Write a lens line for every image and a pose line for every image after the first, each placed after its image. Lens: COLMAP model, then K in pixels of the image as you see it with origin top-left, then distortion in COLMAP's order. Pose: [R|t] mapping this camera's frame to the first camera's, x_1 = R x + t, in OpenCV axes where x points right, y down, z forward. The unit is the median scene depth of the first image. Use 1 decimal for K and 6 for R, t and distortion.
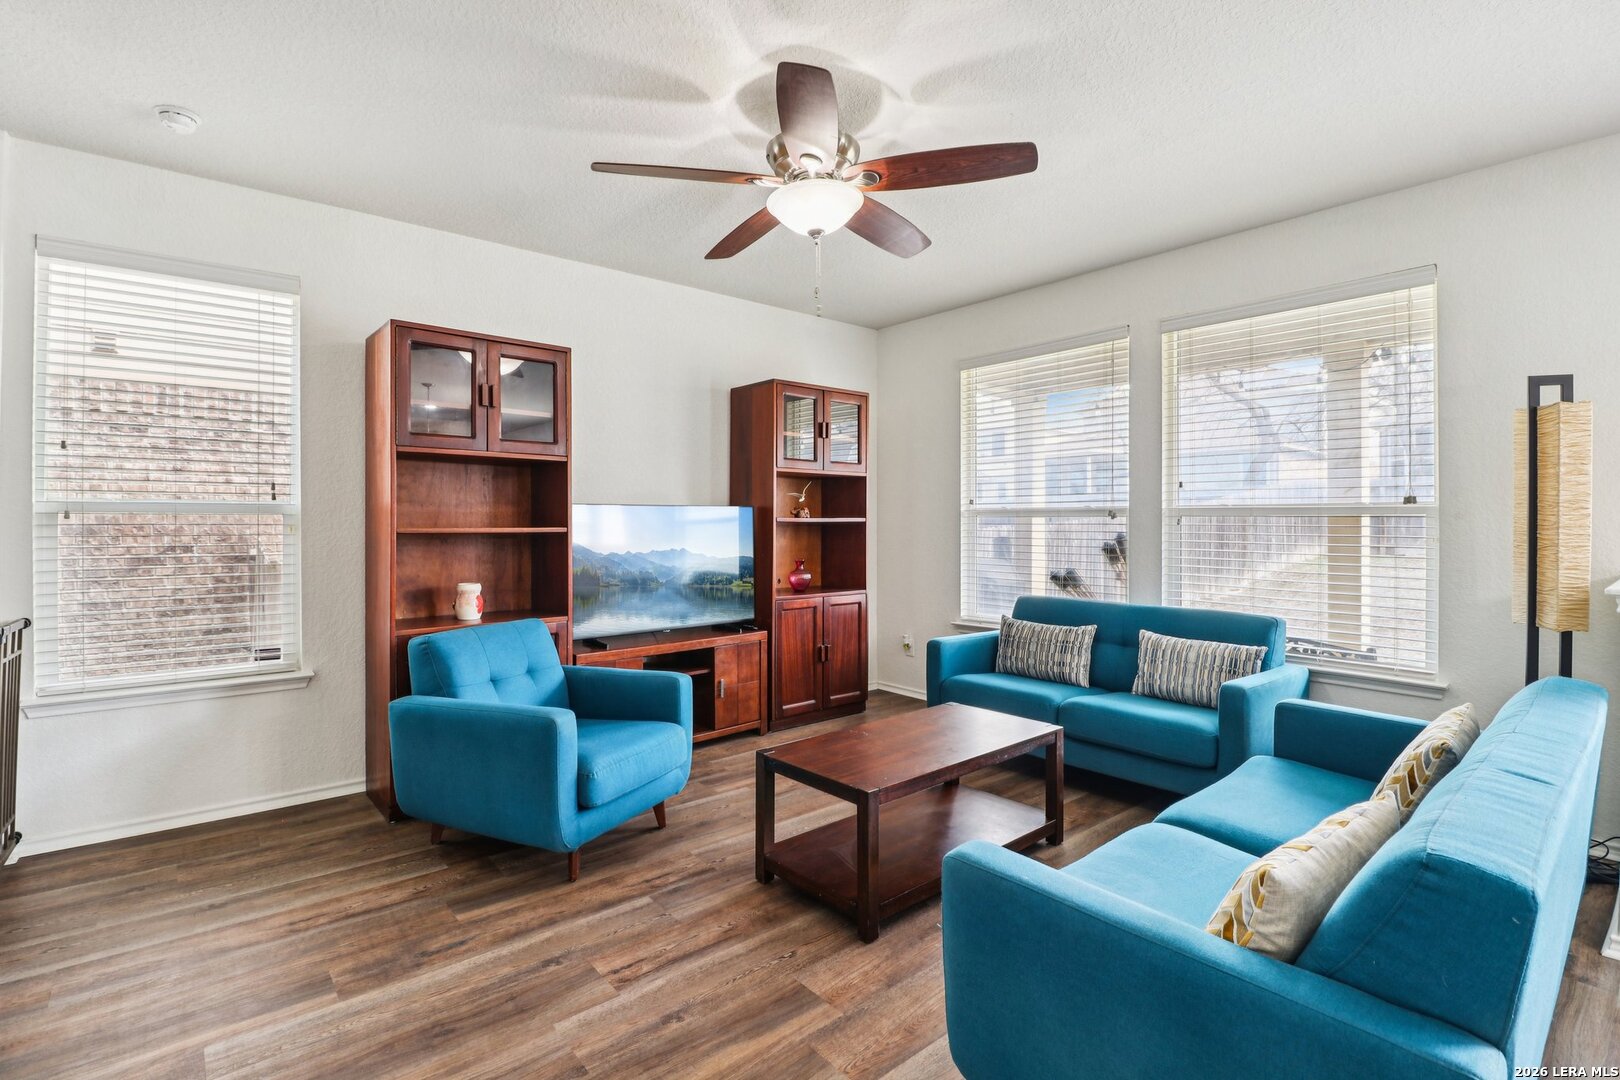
lens RADIAL K [[743.7, 0, 806.6], [0, 743.7, 527.6], [0, 0, 1]] dist [0.000113, -0.000321]
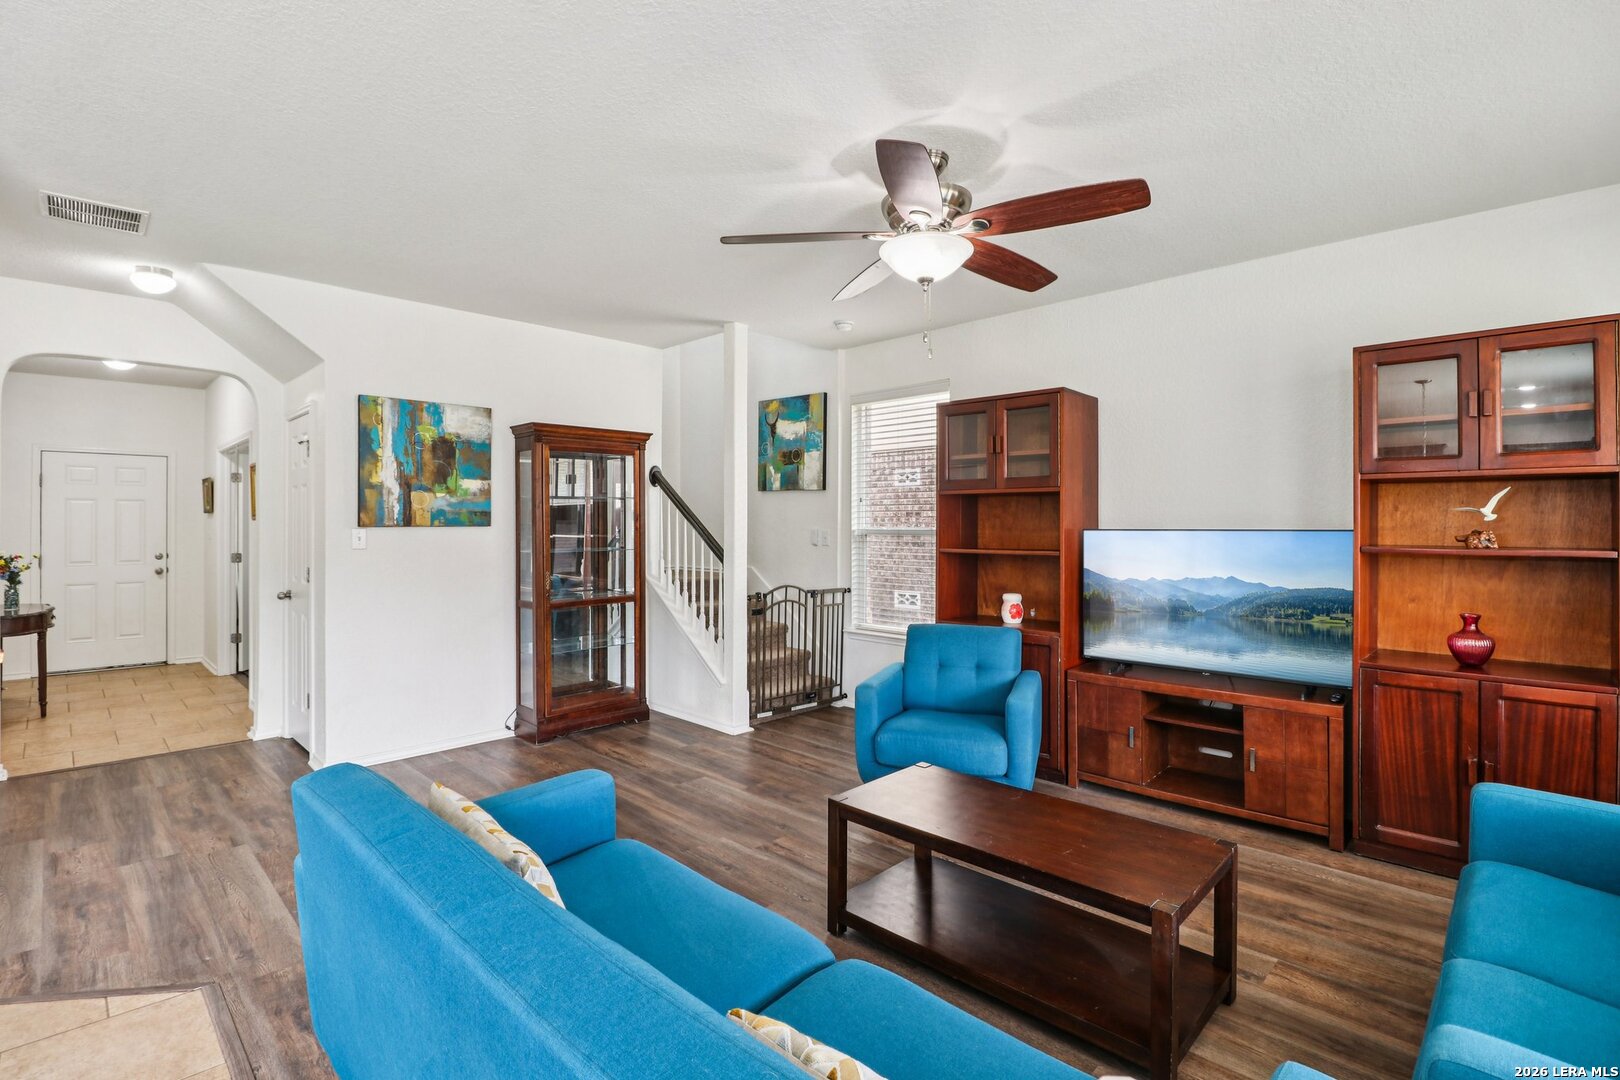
lens RADIAL K [[743.7, 0, 806.6], [0, 743.7, 527.6], [0, 0, 1]] dist [0.000113, -0.000321]
pose [[0.110874, -0.001767, -0.993833, 1.034954], [-0.008234, 0.999962, -0.002696, -0.041418], [0.993800, 0.008482, 0.110856, 0.723643]]
